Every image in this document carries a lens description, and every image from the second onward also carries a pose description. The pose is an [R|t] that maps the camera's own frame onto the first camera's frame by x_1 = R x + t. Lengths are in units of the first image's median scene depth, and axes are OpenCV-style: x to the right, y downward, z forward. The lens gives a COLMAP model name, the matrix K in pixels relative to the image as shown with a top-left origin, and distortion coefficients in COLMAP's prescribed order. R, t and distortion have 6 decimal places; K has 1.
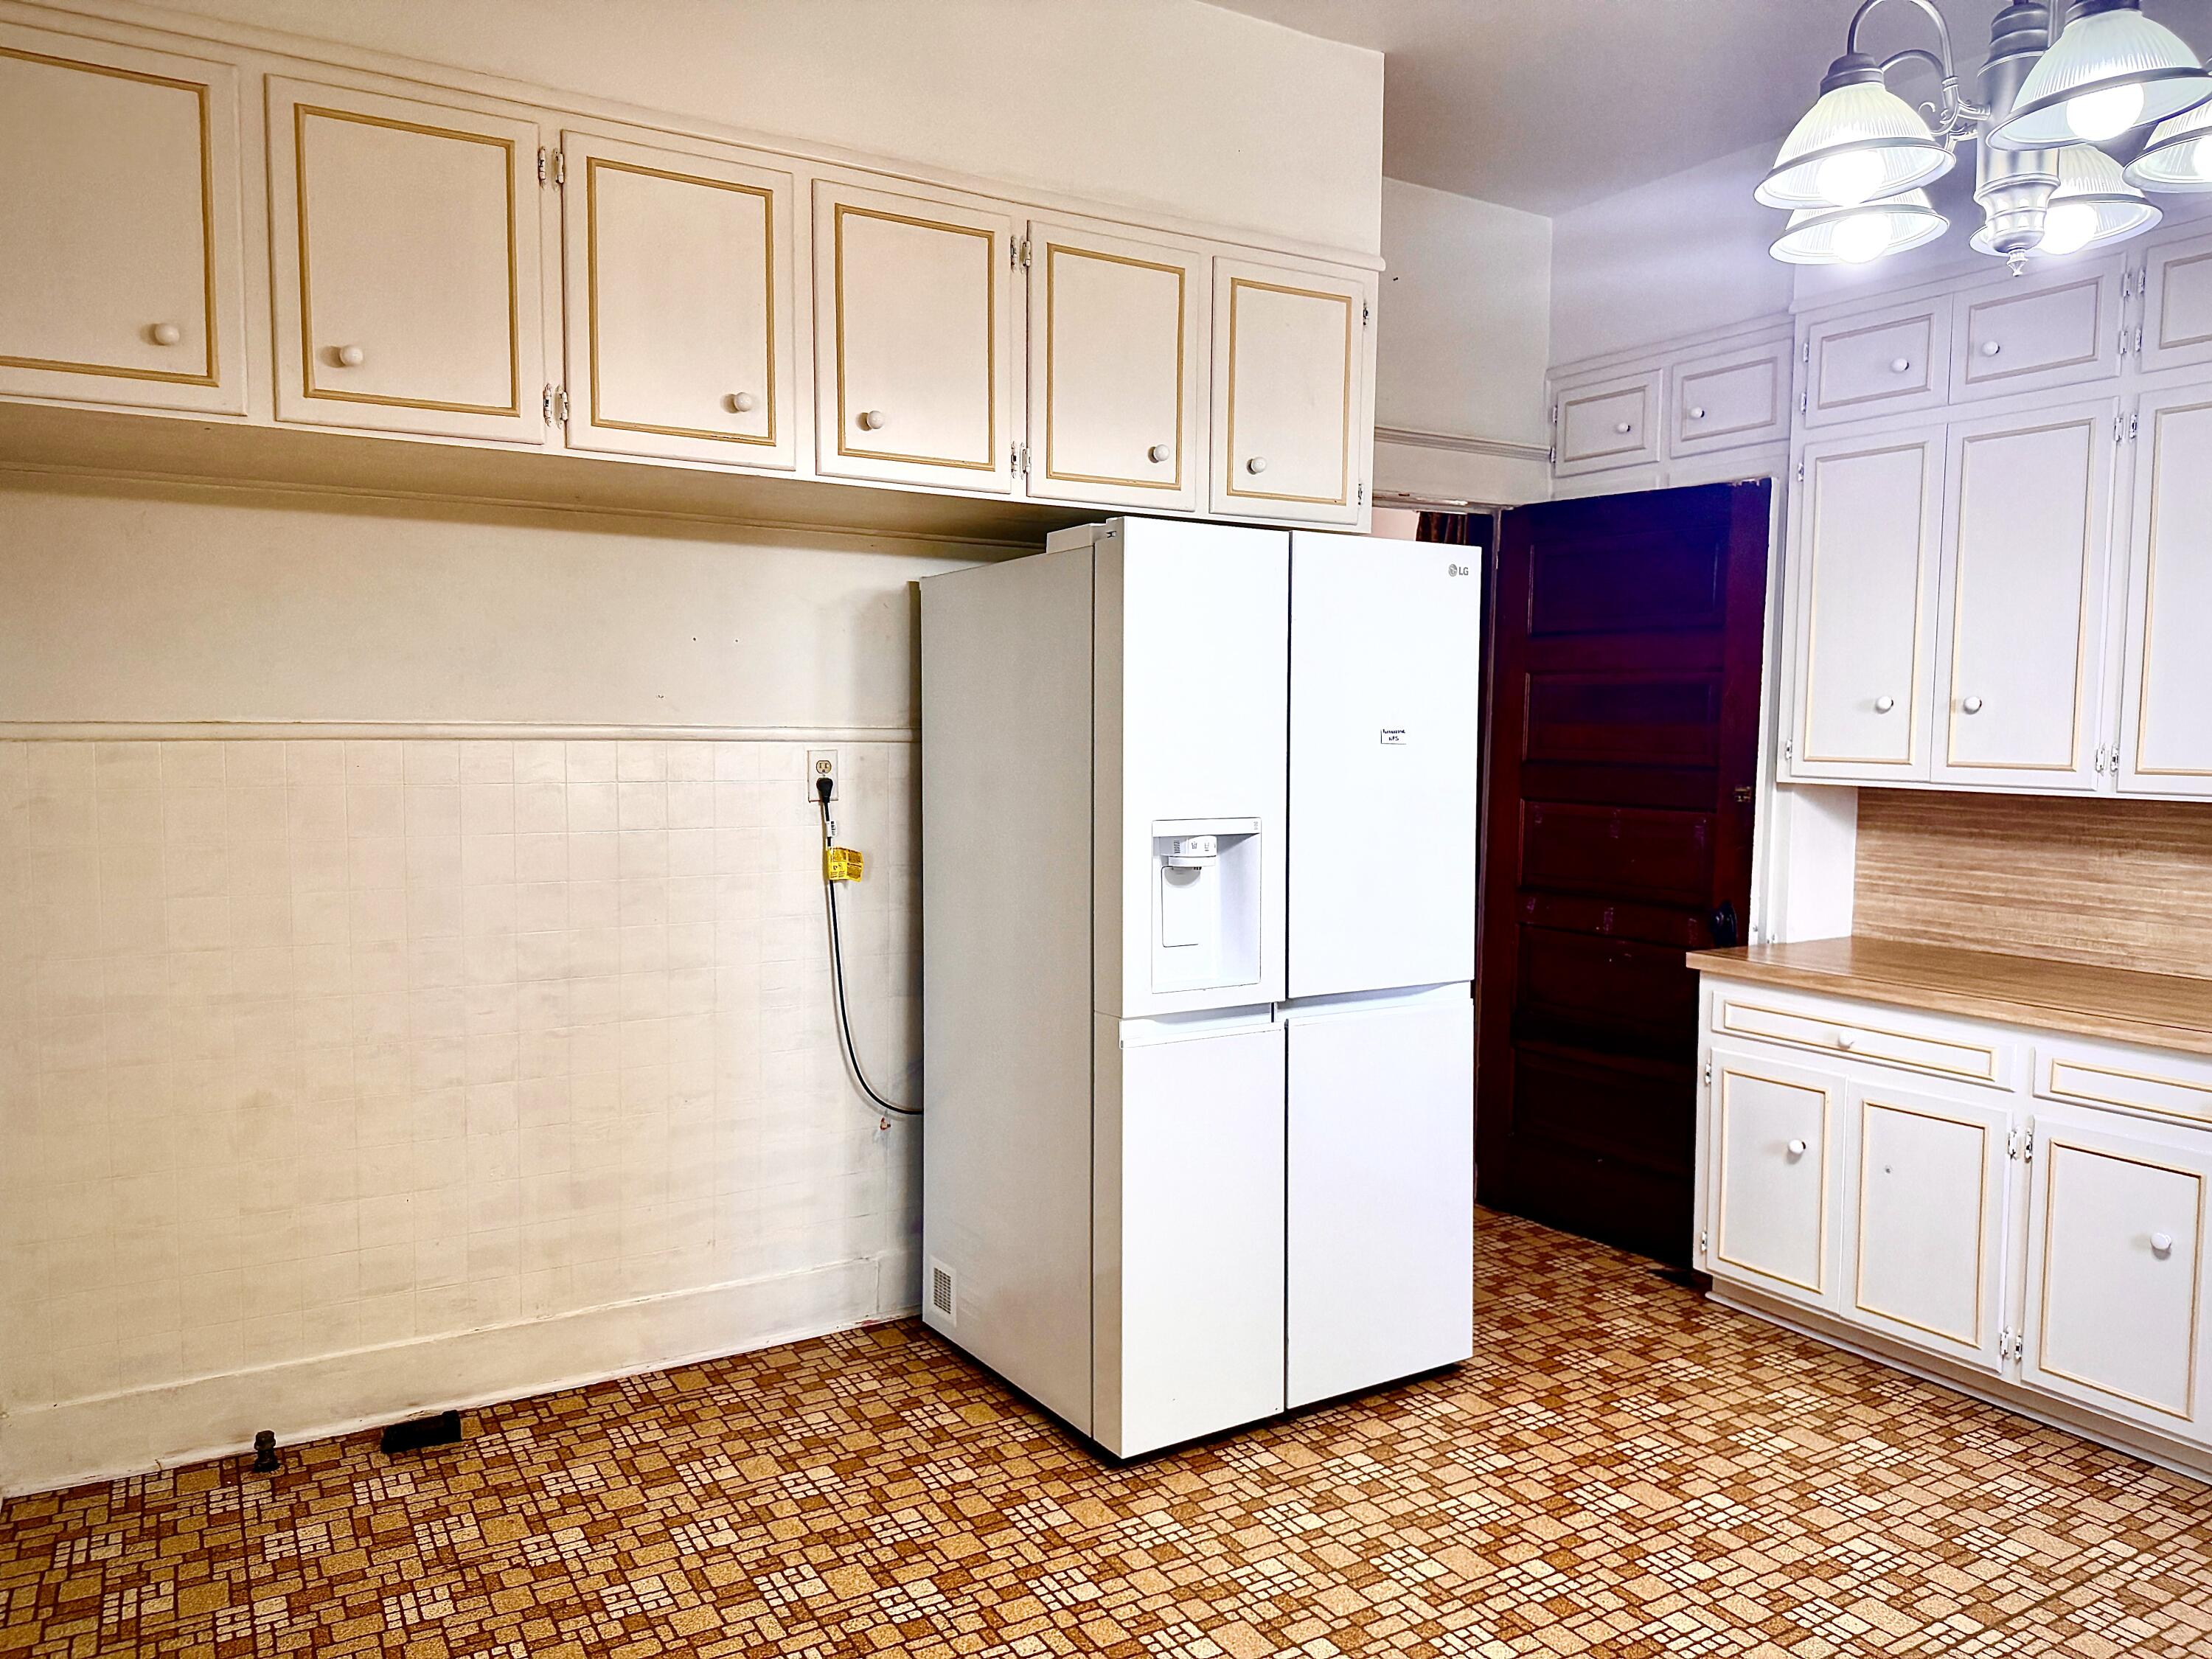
lens RADIAL K [[1575.9, 0, 1088.1], [0, 1575.9, 840.3], [0, 0, 1]] dist [0.011675, -0.025486]
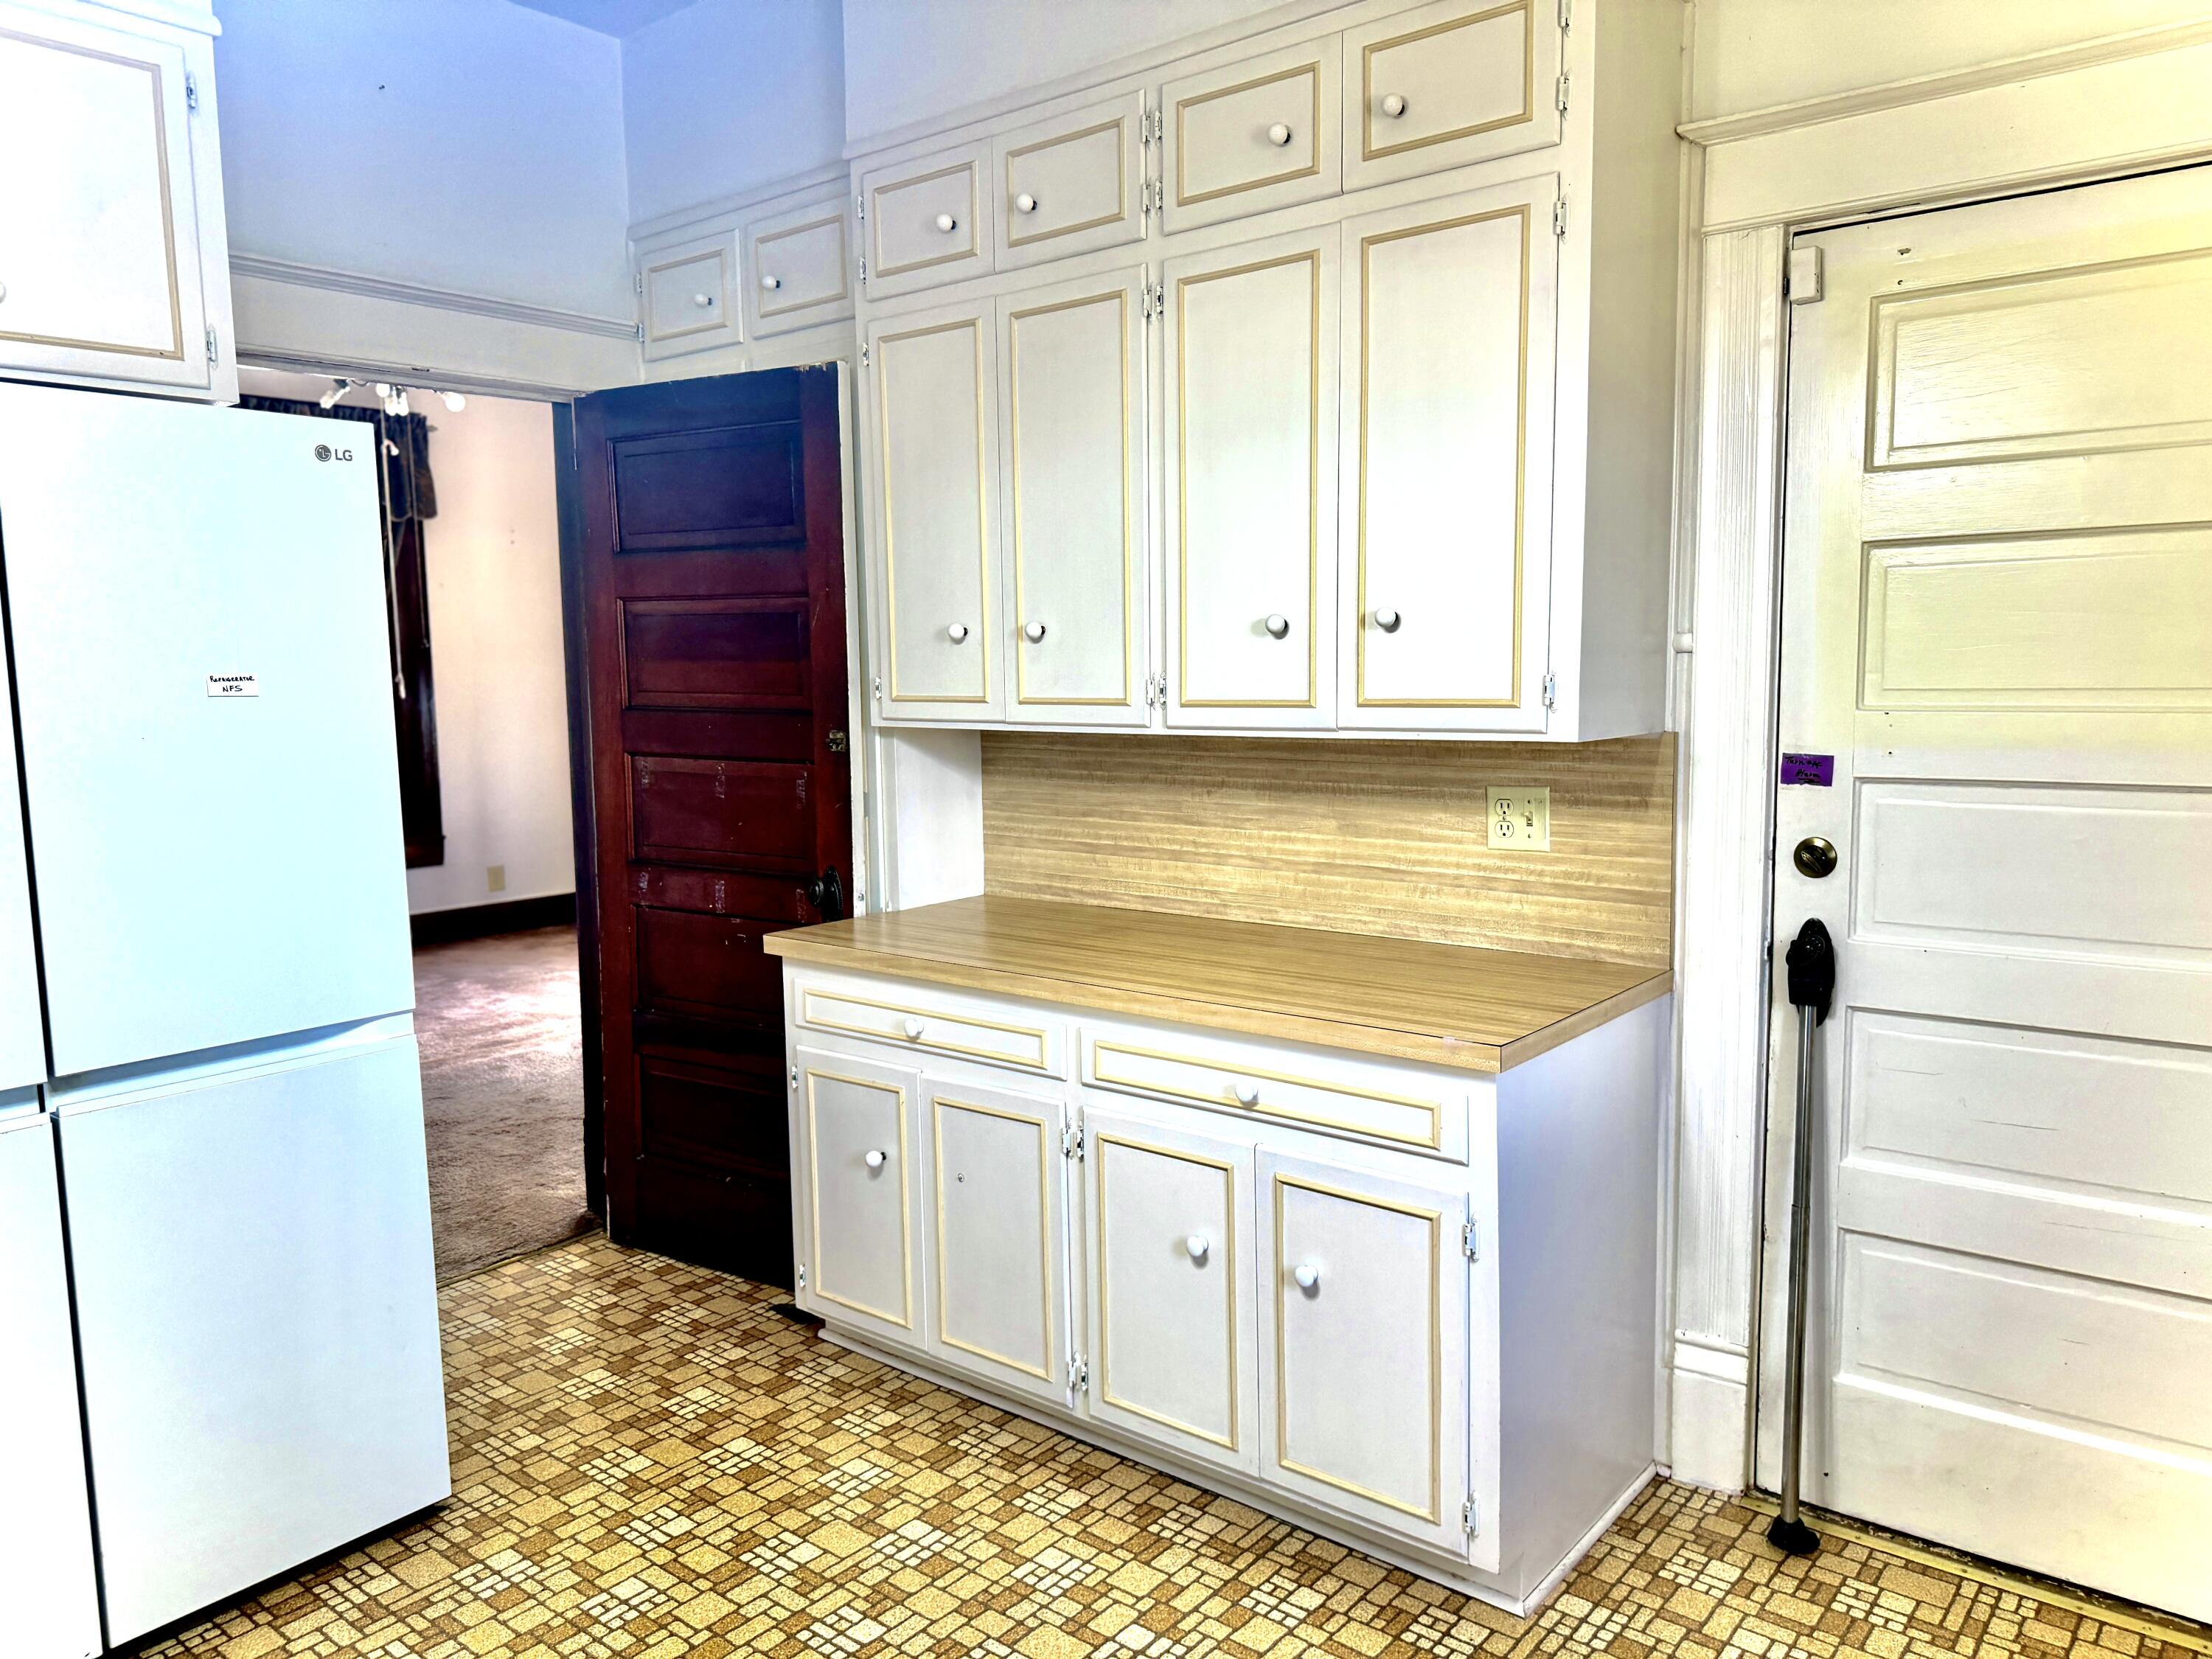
lens RADIAL K [[1575.9, 0, 1106.2], [0, 1575.9, 836.8], [0, 0, 1]] dist [0.011675, -0.025486]
pose [[0.942327, -0.065809, 0.328159, 0.275942], [0.052288, 0.997386, 0.049869, -0.012805], [-0.330583, -0.029835, 0.943305, 0.156801]]
